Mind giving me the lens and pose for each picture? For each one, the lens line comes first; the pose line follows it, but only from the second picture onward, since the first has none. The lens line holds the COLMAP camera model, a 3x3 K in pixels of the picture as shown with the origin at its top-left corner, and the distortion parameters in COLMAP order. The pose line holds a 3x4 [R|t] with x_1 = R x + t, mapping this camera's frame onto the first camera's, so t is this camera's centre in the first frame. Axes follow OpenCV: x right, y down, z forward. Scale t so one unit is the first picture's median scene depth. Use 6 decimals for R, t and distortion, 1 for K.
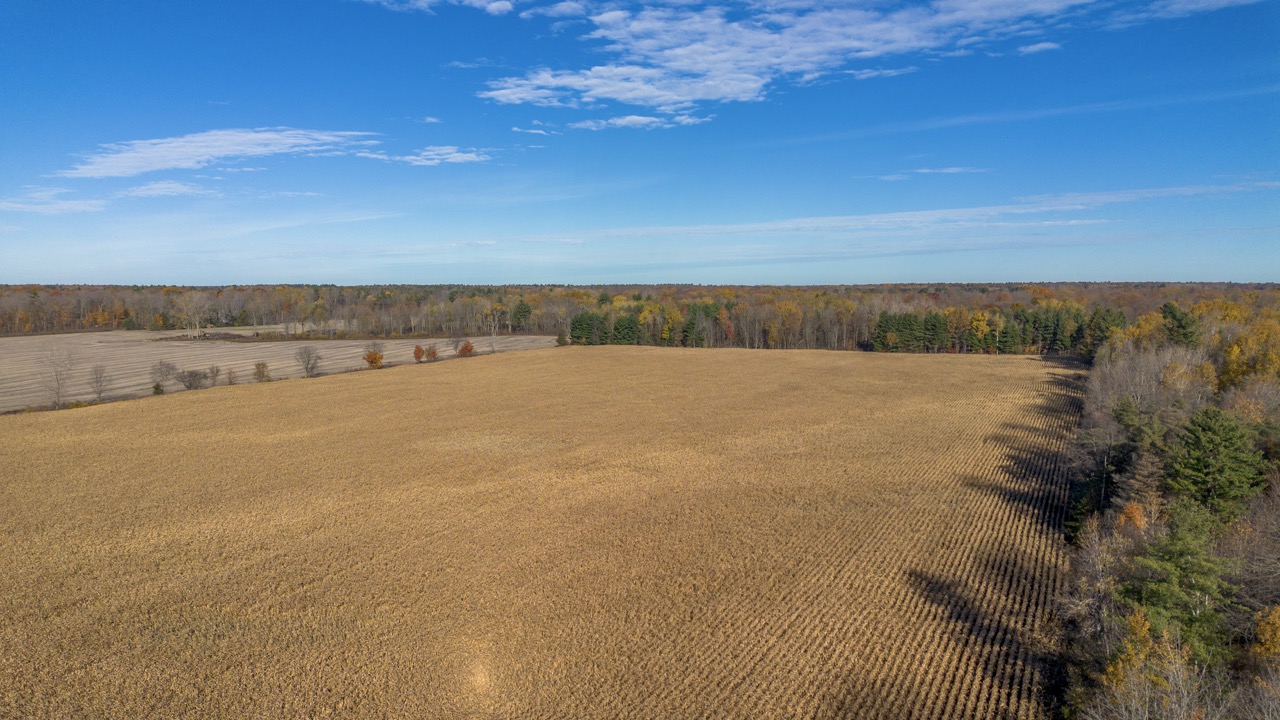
lens RADIAL K [[899.0, 0, 637.1], [0, 899.0, 357.4], [0, 0, 1]] dist [0.082914, -0.084608]
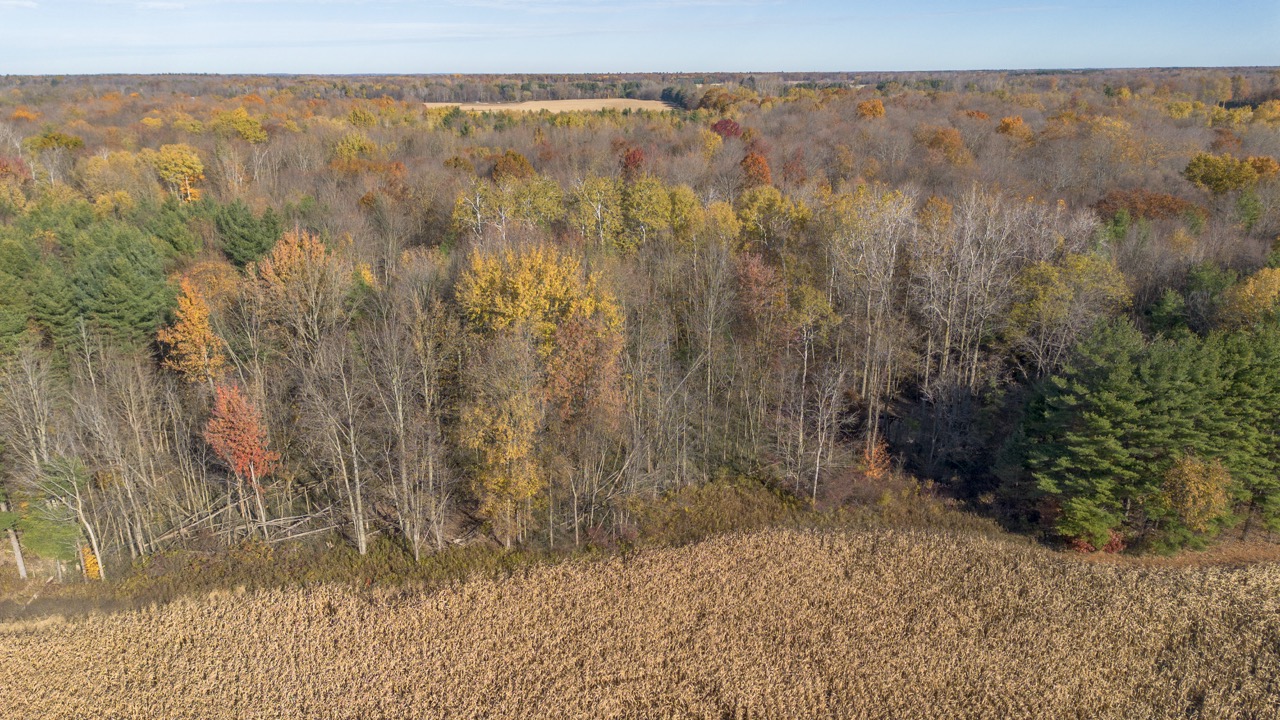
lens RADIAL K [[899.0, 0, 636.3], [0, 899.0, 361.0], [0, 0, 1]] dist [0.082914, -0.084608]
pose [[0.889143, -0.143499, 0.434550, 0.107069], [0.042012, 0.971151, 0.234735, -0.092060], [-0.455698, -0.190457, 0.869520, 0.895812]]
